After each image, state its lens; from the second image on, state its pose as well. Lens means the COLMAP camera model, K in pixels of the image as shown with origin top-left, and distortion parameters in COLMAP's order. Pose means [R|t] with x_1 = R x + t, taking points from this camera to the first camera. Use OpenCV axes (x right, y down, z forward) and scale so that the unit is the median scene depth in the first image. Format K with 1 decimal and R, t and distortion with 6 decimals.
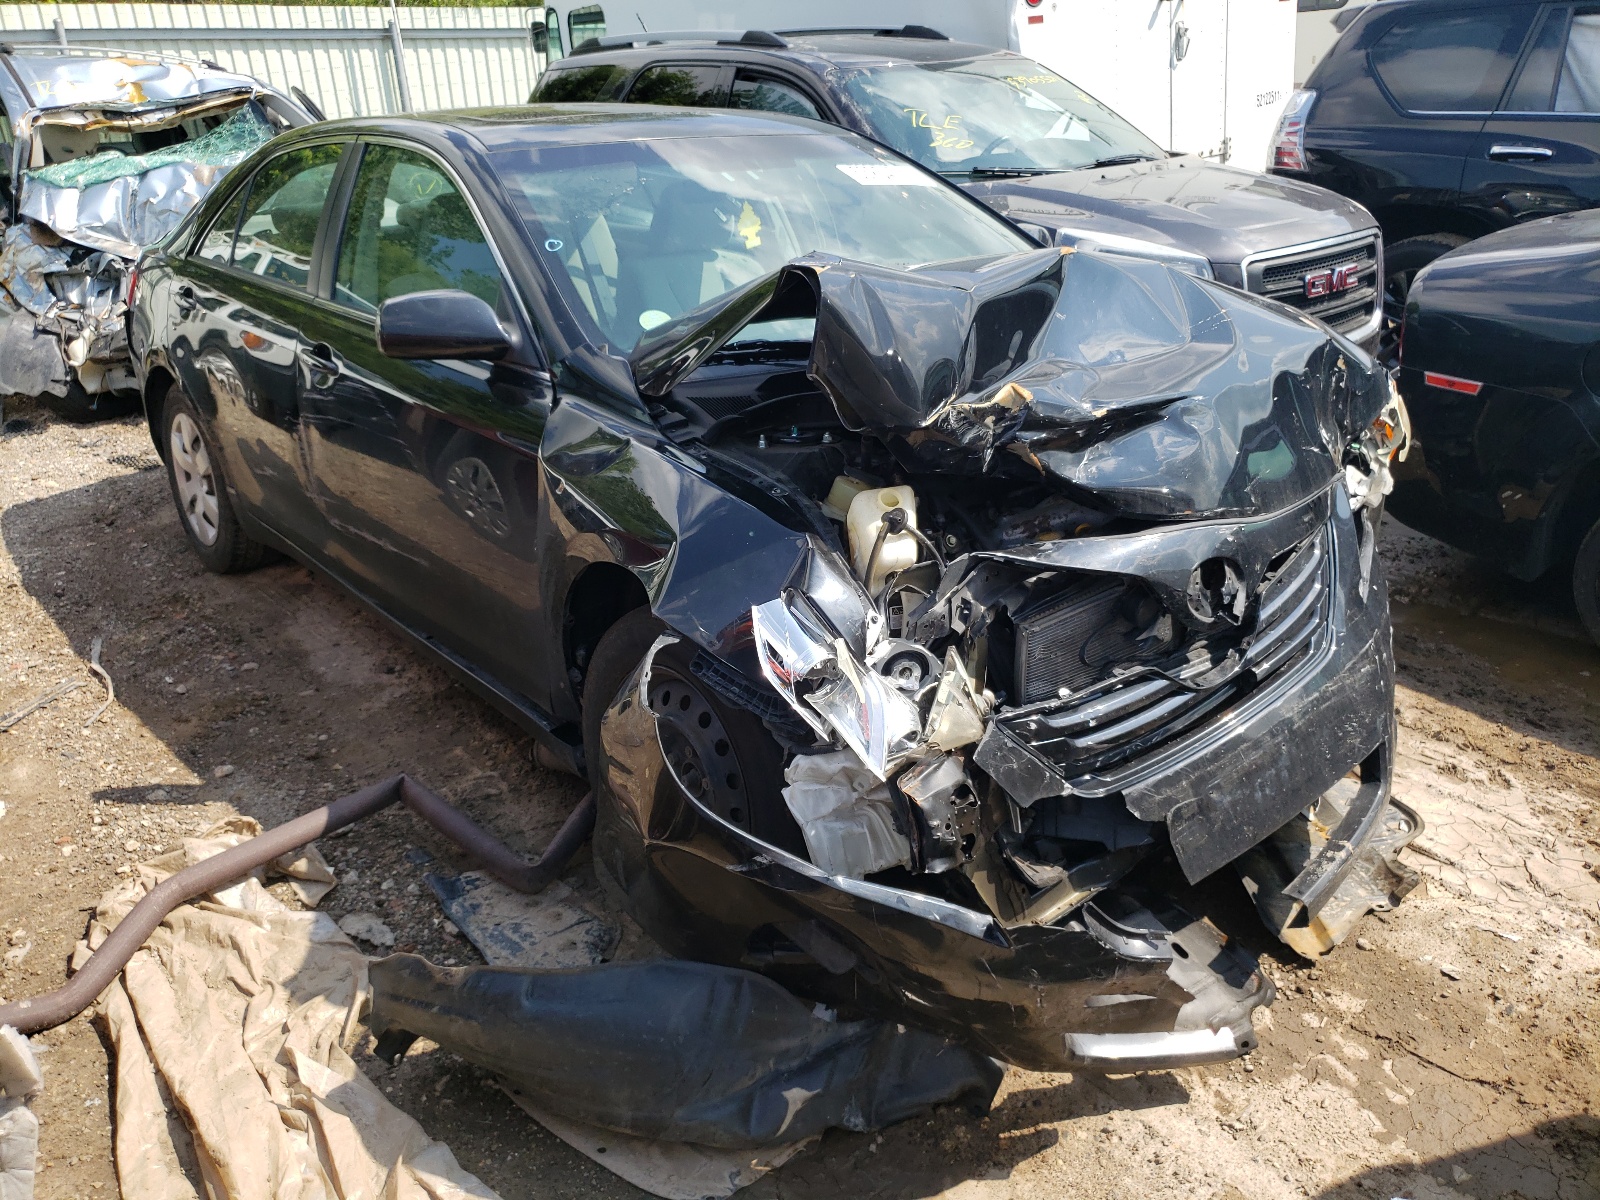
lens RADIAL K [[1233.1, 0, 800.0], [0, 1233.1, 600.0], [0, 0, 1]] dist [-0.000542, -0.002204]
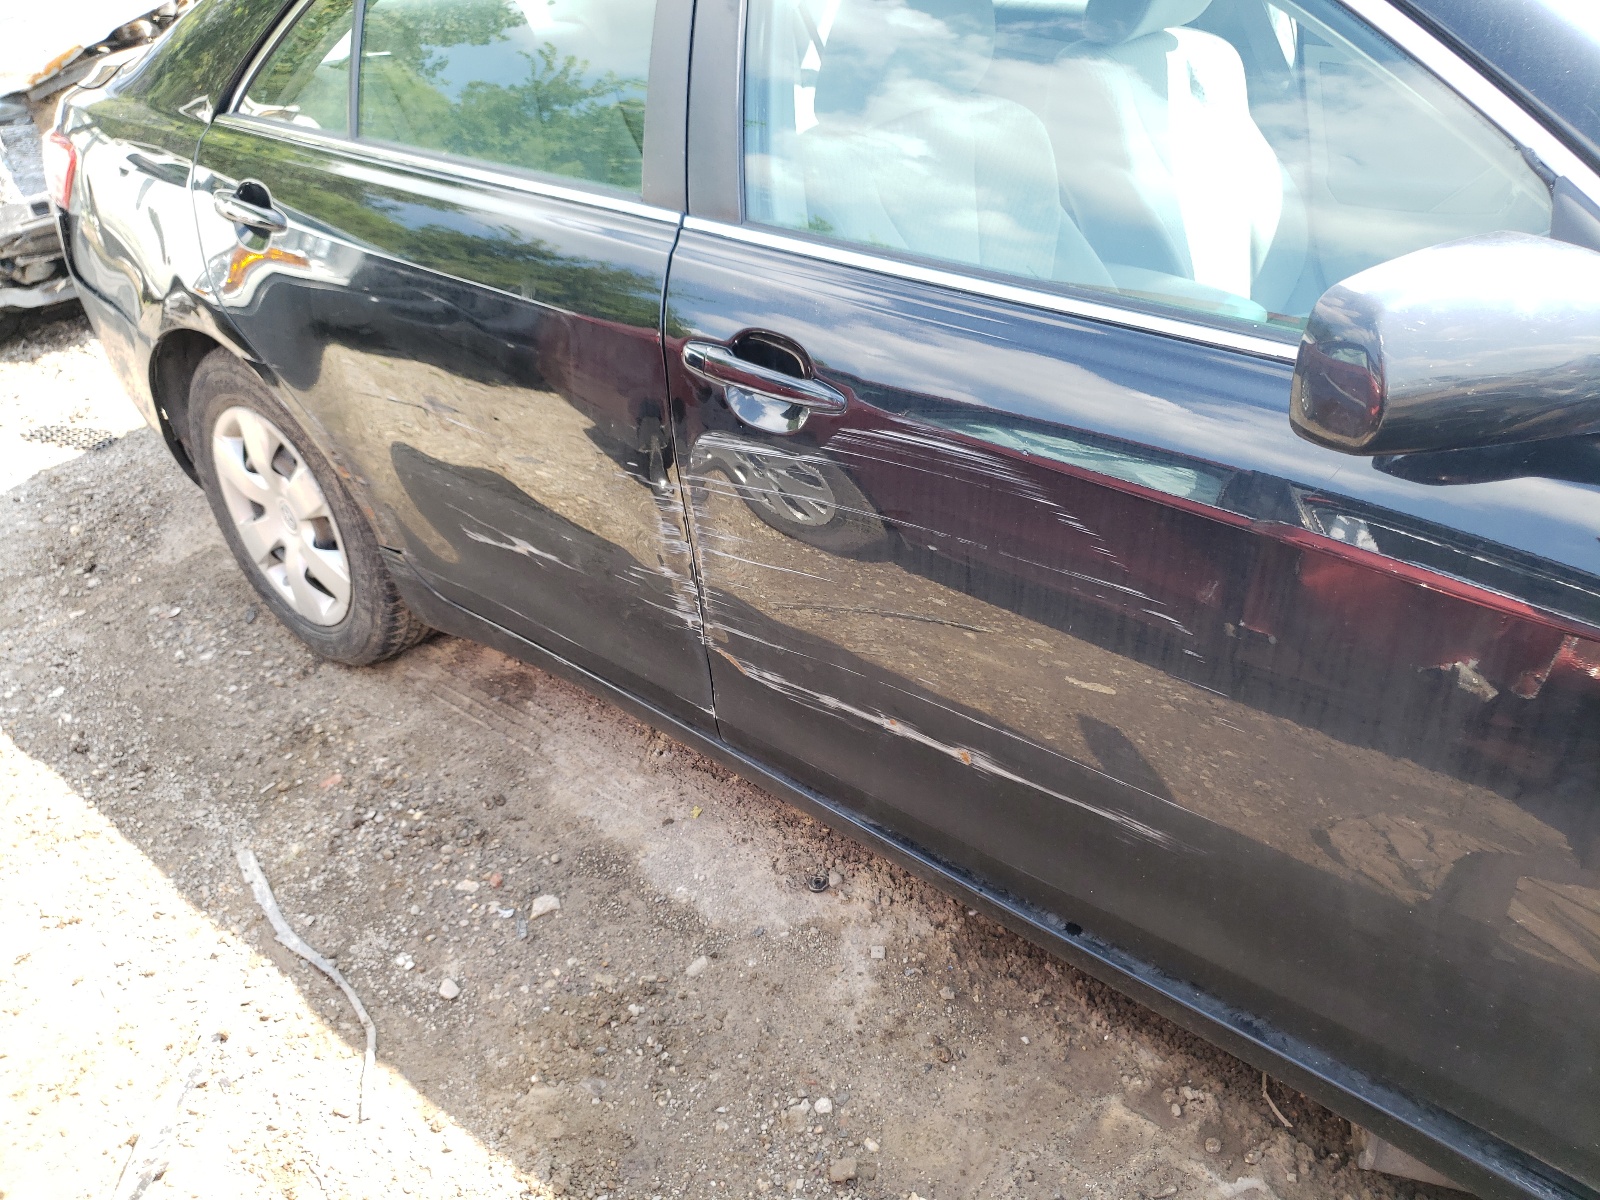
lens RADIAL K [[1175.1, 0, 800.0], [0, 1175.1, 600.0], [0, 0, 1]] dist [-0.006047, -0.003439]
pose [[0.984058, -0.109675, 0.140007, -0.335684], [0.083092, 0.979539, 0.183302, -0.142251], [-0.157246, -0.168746, 0.973036, 0.422262]]
